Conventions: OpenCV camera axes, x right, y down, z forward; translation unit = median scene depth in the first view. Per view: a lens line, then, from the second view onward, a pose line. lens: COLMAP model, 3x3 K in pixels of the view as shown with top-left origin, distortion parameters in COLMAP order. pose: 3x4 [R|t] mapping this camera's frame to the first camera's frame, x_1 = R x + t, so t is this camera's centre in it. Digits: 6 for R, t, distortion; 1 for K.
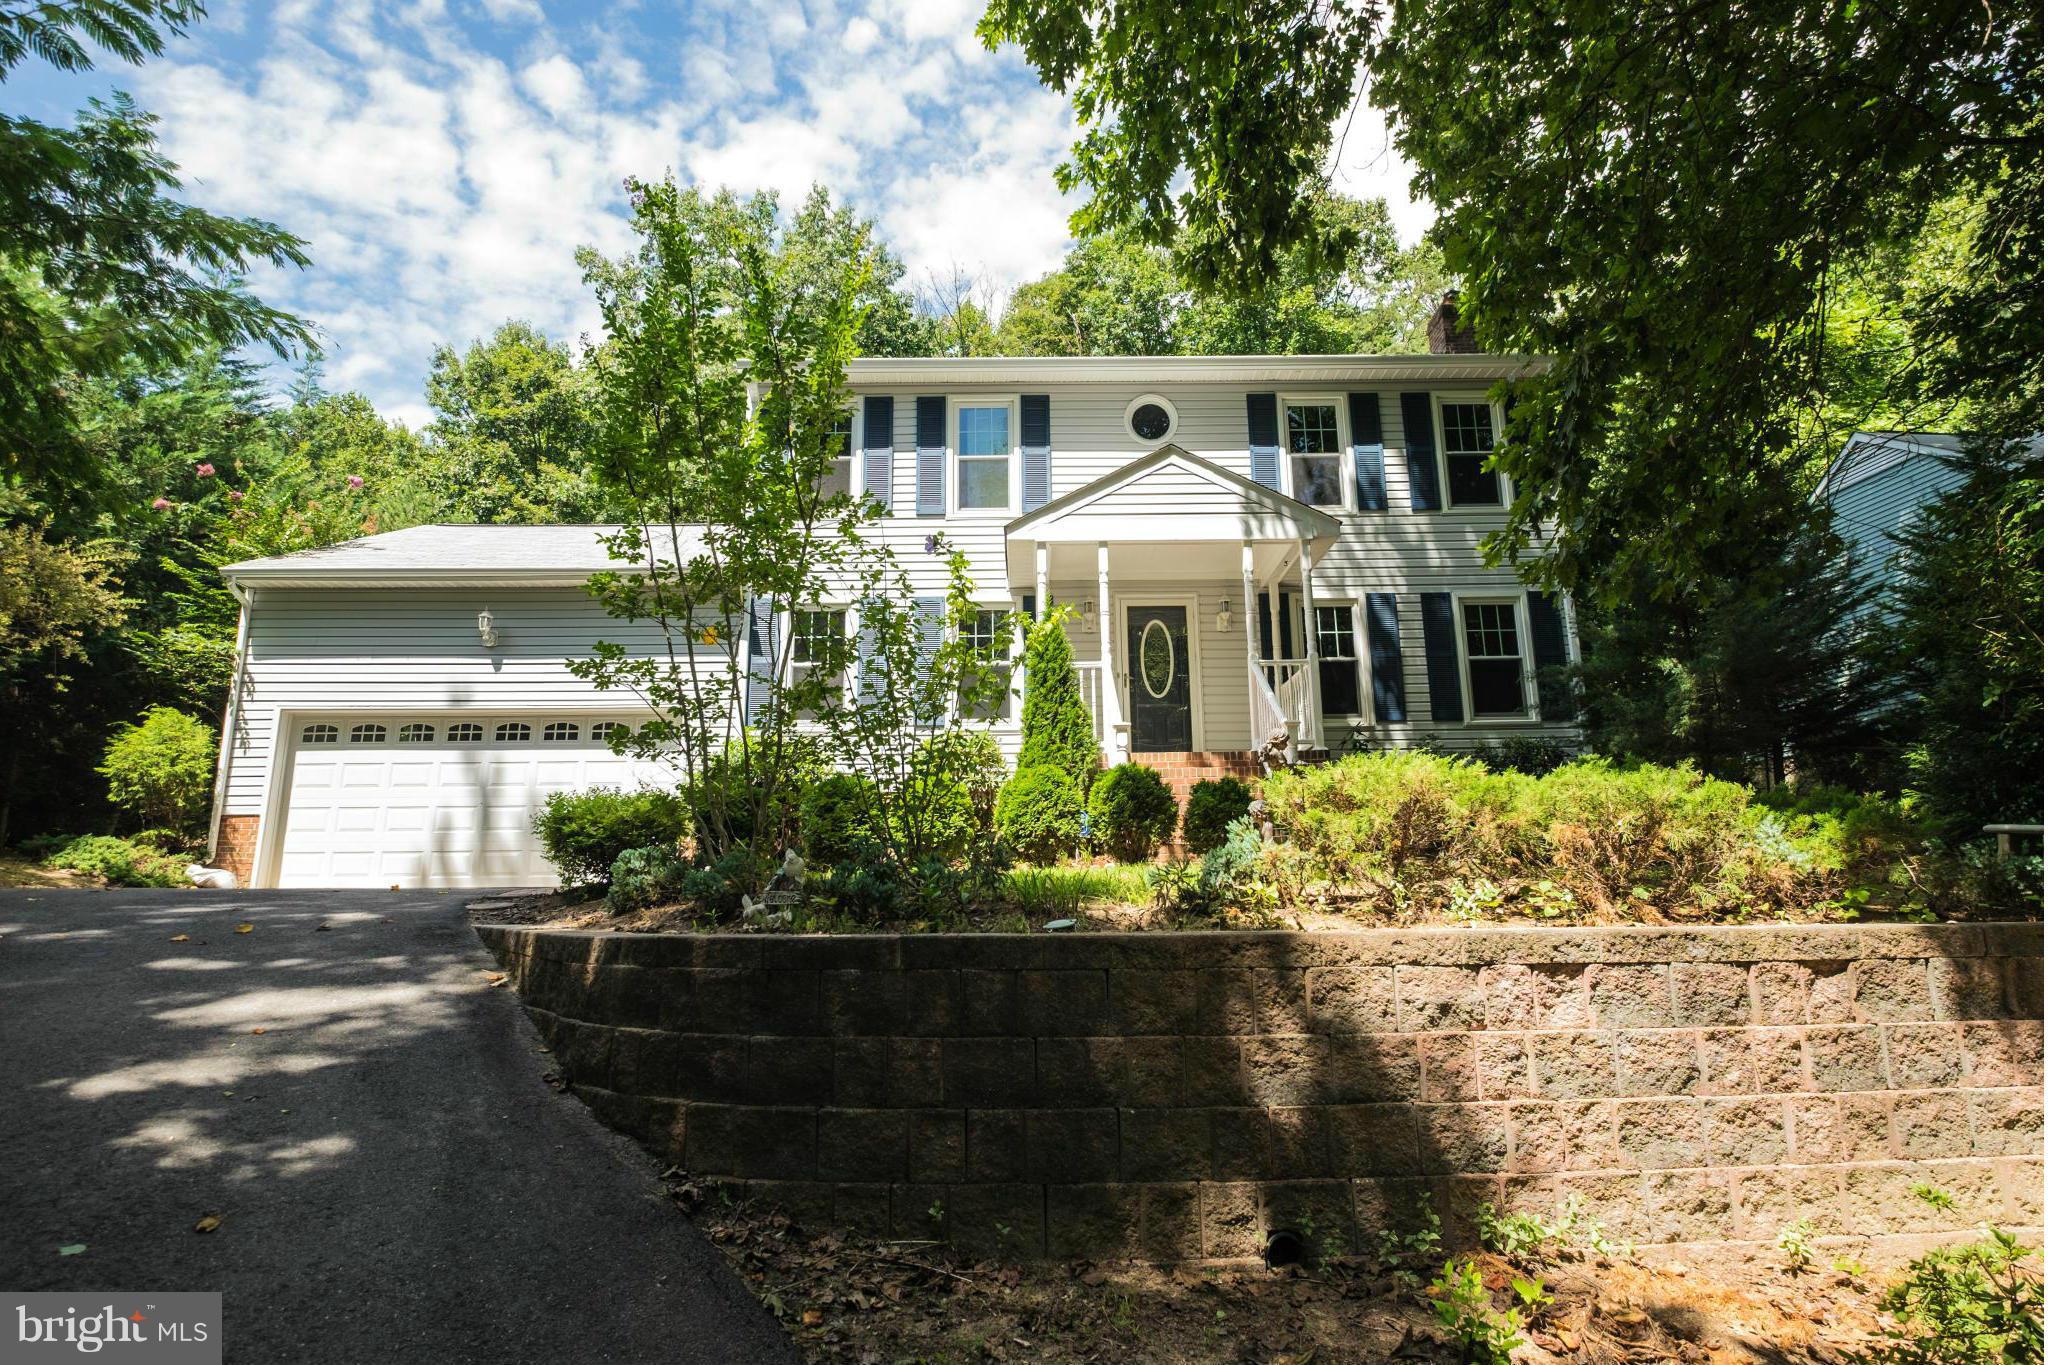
lens RADIAL K [[852.7, 0, 1024.0], [0, 852.7, 682.5], [0, 0, 1]] dist [-0.016107, 0.010519]
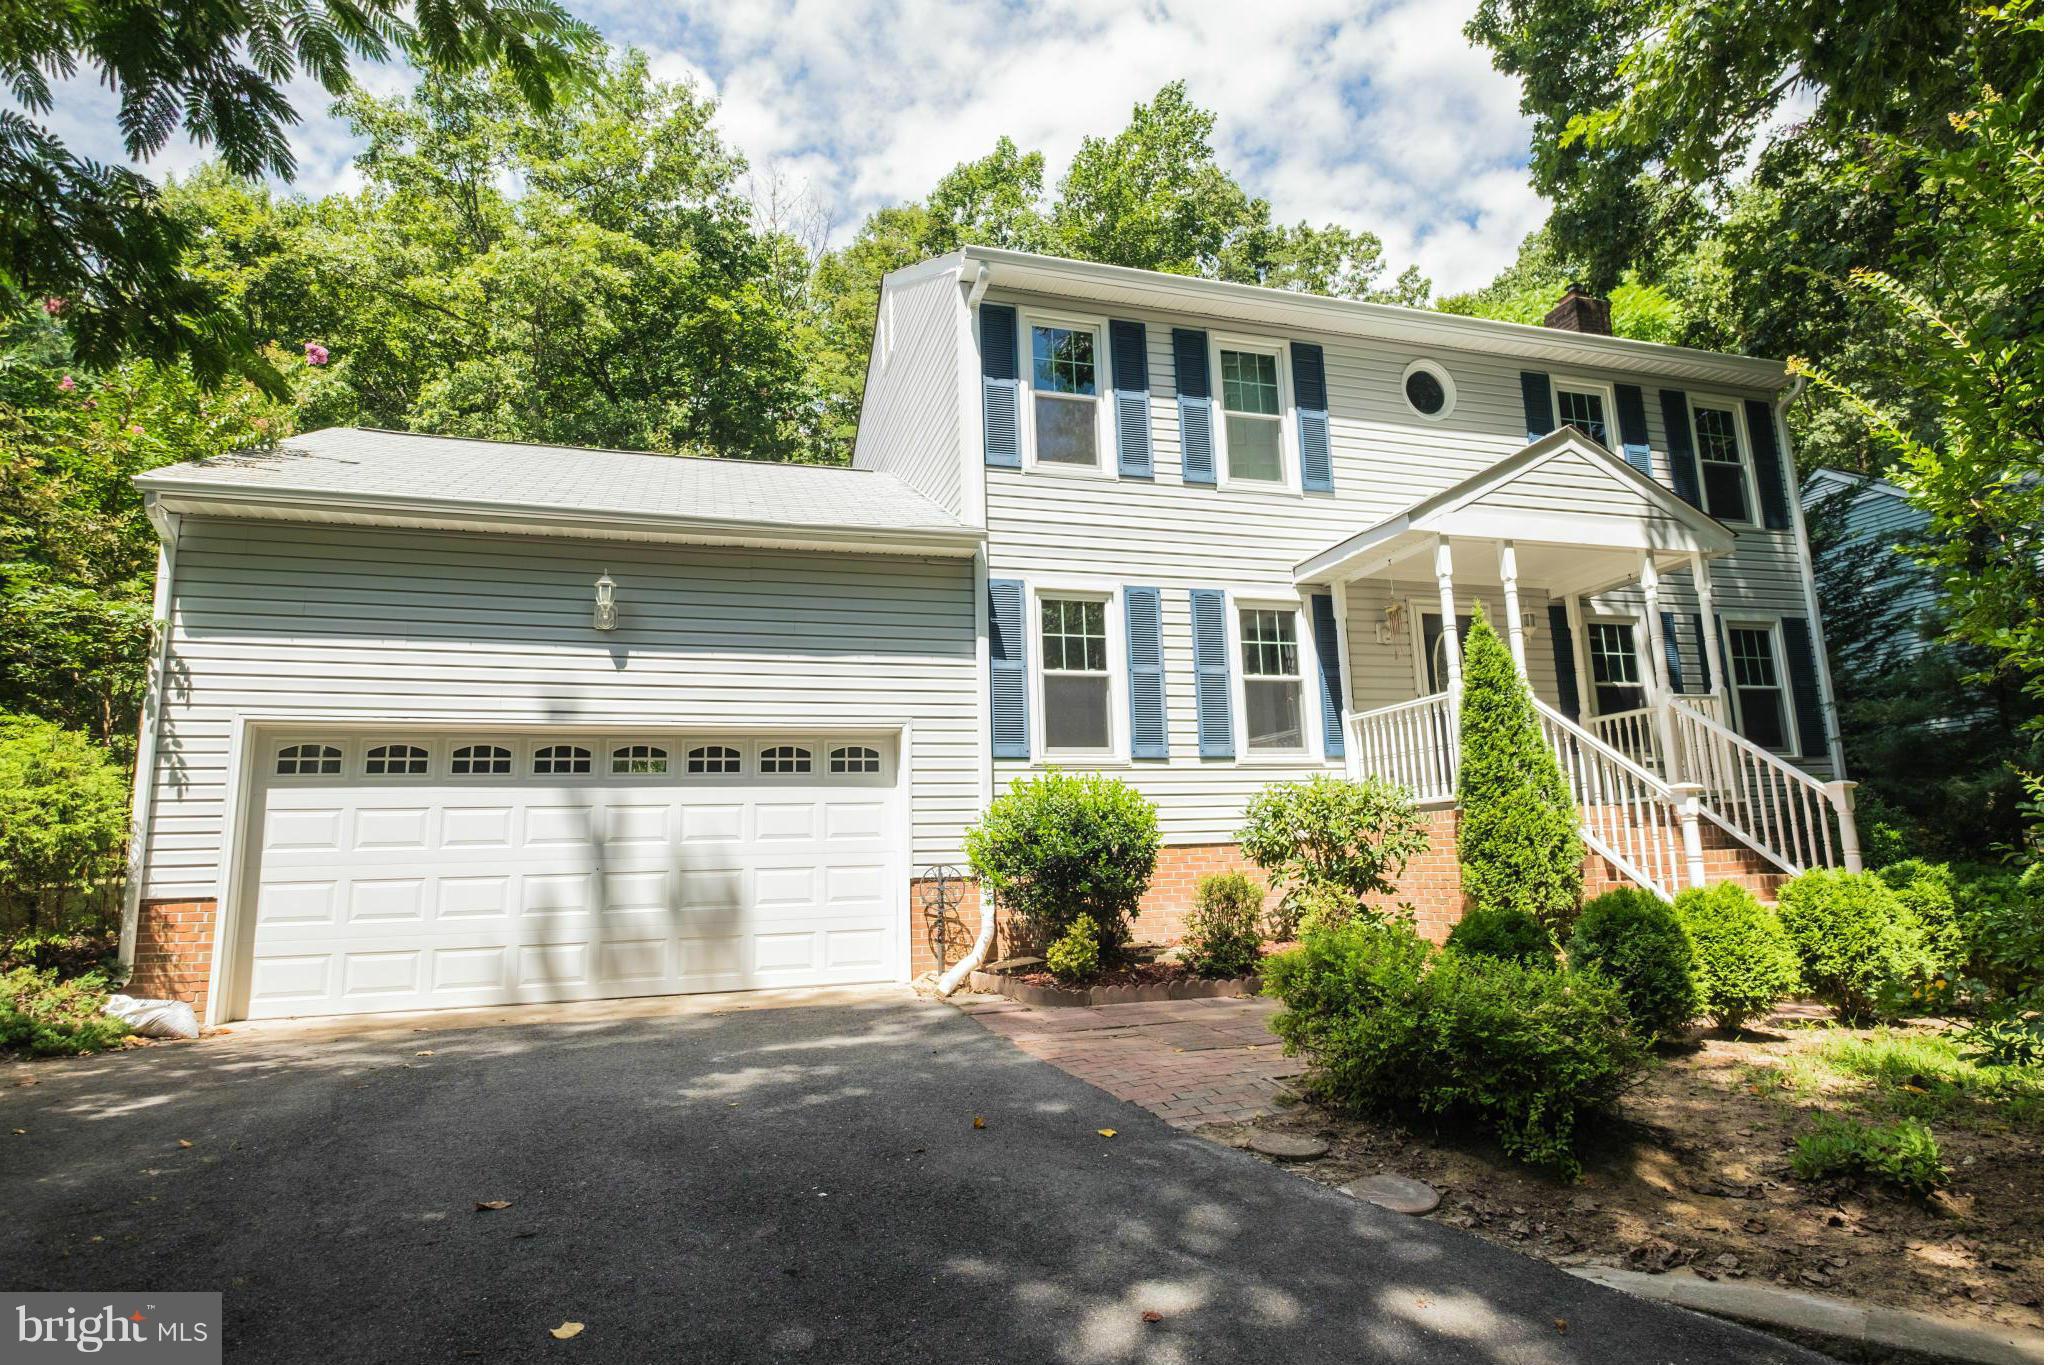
lens RADIAL K [[896.4, 0, 1024.0], [0, 896.4, 682.5], [0, 0, 1]] dist [-0.001395, -0.000566]
pose [[0.971510, 0.030387, 0.235044, -0.482370], [-0.037761, 0.998924, 0.026934, -0.032820], [-0.233972, -0.035042, 0.971612, 0.249415]]
